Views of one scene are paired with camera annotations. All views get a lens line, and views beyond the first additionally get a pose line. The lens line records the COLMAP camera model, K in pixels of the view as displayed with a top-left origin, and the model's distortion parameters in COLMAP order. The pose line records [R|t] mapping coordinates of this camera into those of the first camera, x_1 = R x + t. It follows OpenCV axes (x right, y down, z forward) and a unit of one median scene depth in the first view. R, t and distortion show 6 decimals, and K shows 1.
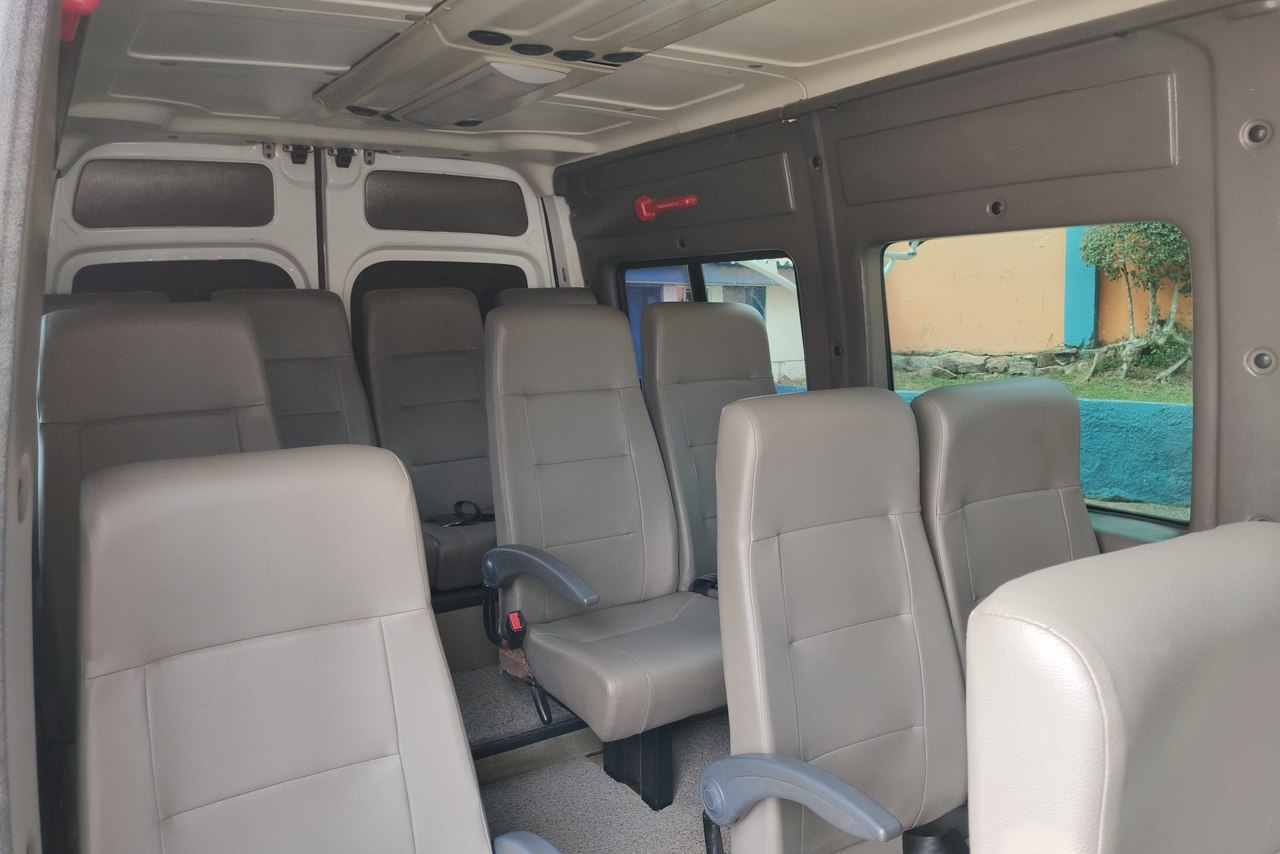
lens RADIAL K [[962.5, 0, 638.2], [0, 962.5, 431.3], [0, 0, 1]] dist [0.060215, -0.084130]
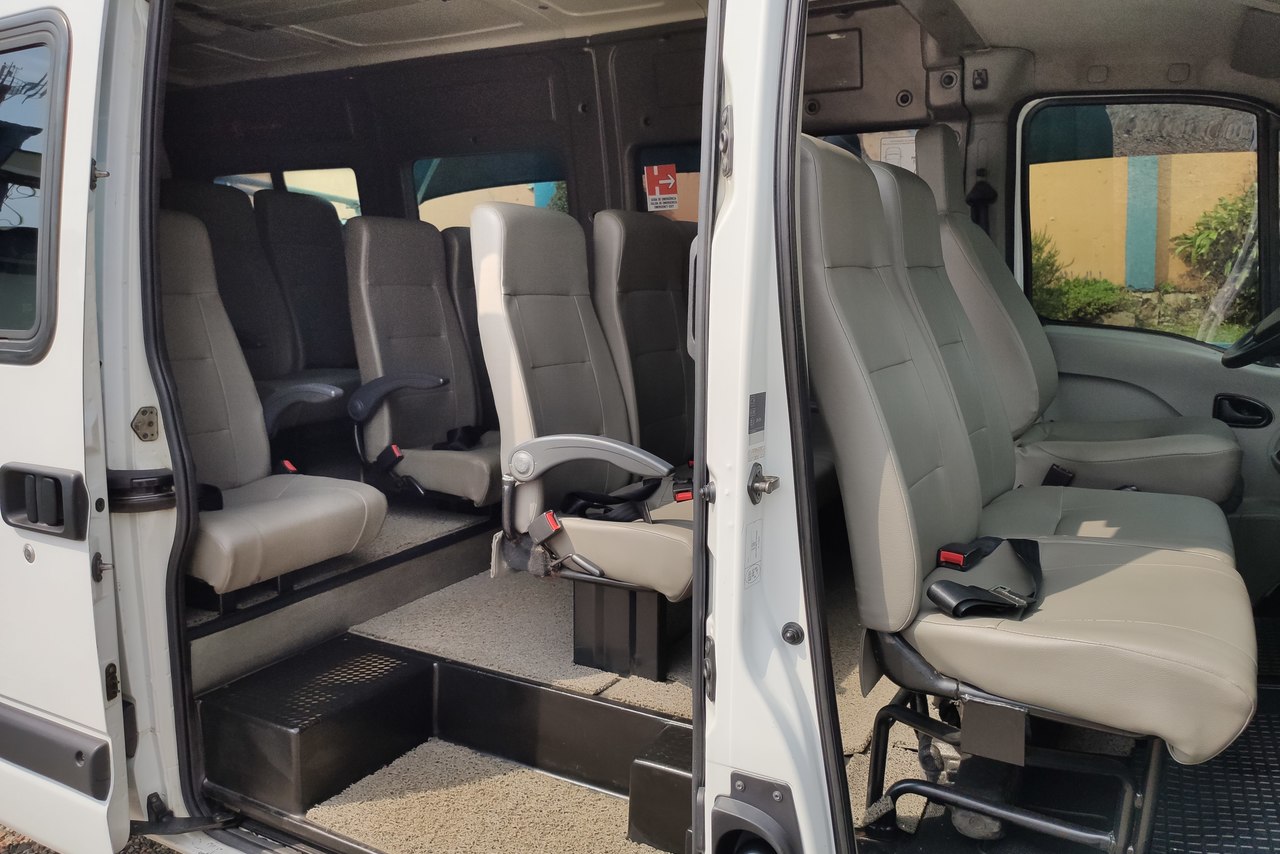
lens RADIAL K [[962.5, 0, 638.2], [0, 962.5, 430.5], [0, 0, 1]] dist [0.060215, -0.084130]
pose [[0.875338, -0.056212, 0.480234, -0.202635], [0.048479, 0.998417, 0.028501, 0.209757], [-0.481076, -0.001667, 0.876677, -0.562390]]
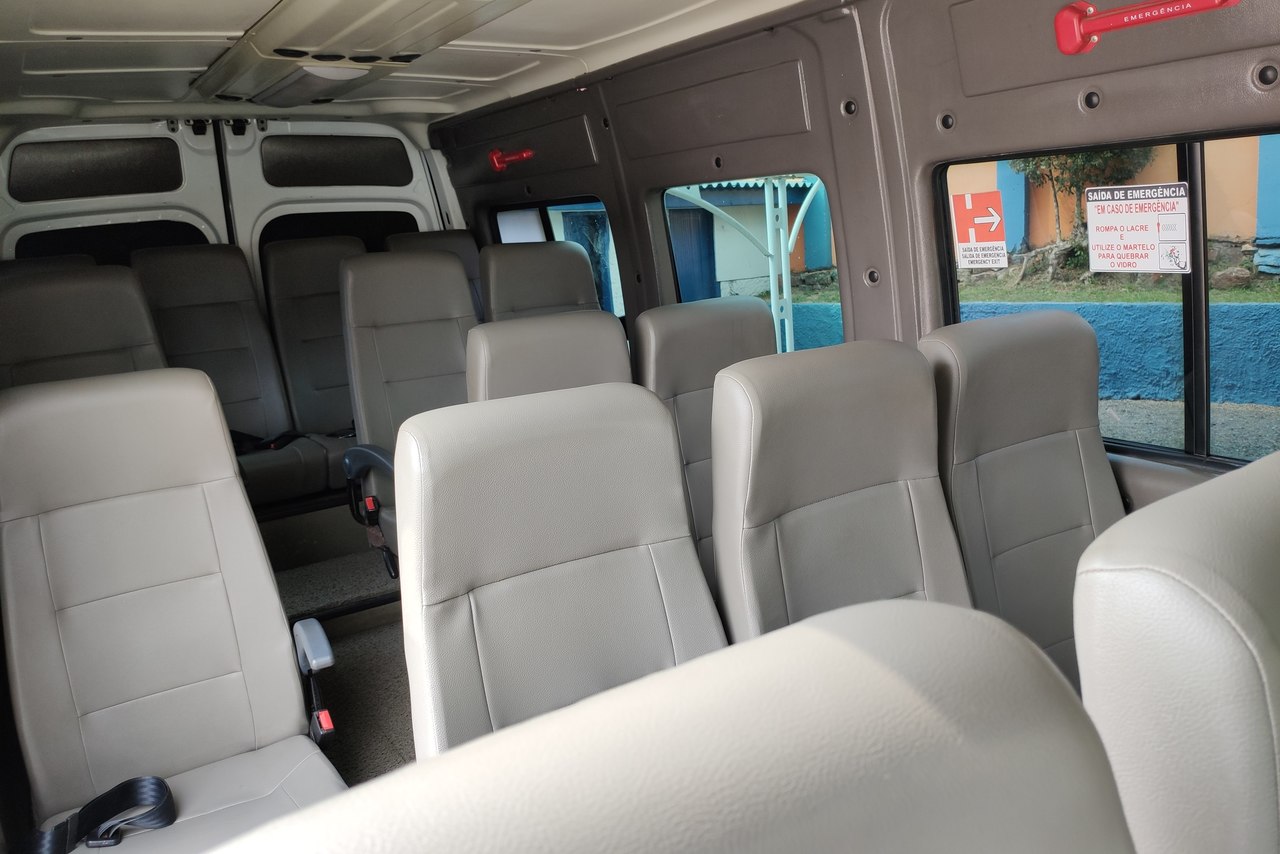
lens RADIAL K [[962.5, 0, 638.3], [0, 962.5, 432.3], [0, 0, 1]] dist [0.060215, -0.084130]
pose [[0.998875, -0.047239, -0.004242, 0.185654], [0.047428, 0.995649, 0.080207, 0.011906], [0.000435, -0.080318, 0.996769, -0.214935]]
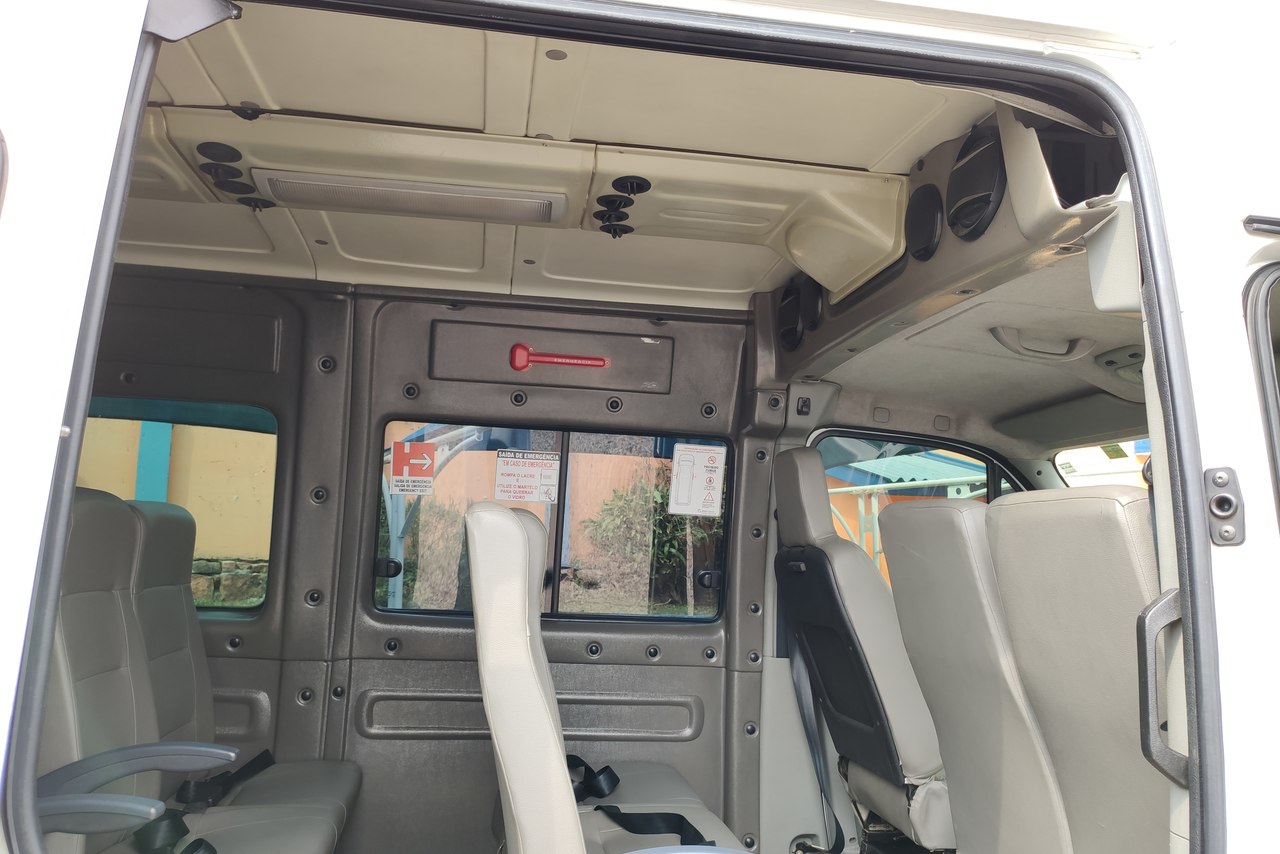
lens RADIAL K [[962.5, 0, 640.9], [0, 962.5, 429.1], [0, 0, 1]] dist [0.060215, -0.084130]
pose [[0.400582, 0.149630, 0.903961, -0.400795], [0.075282, 0.977865, -0.195224, 0.111334], [-0.913163, 0.146255, 0.380450, -0.098695]]
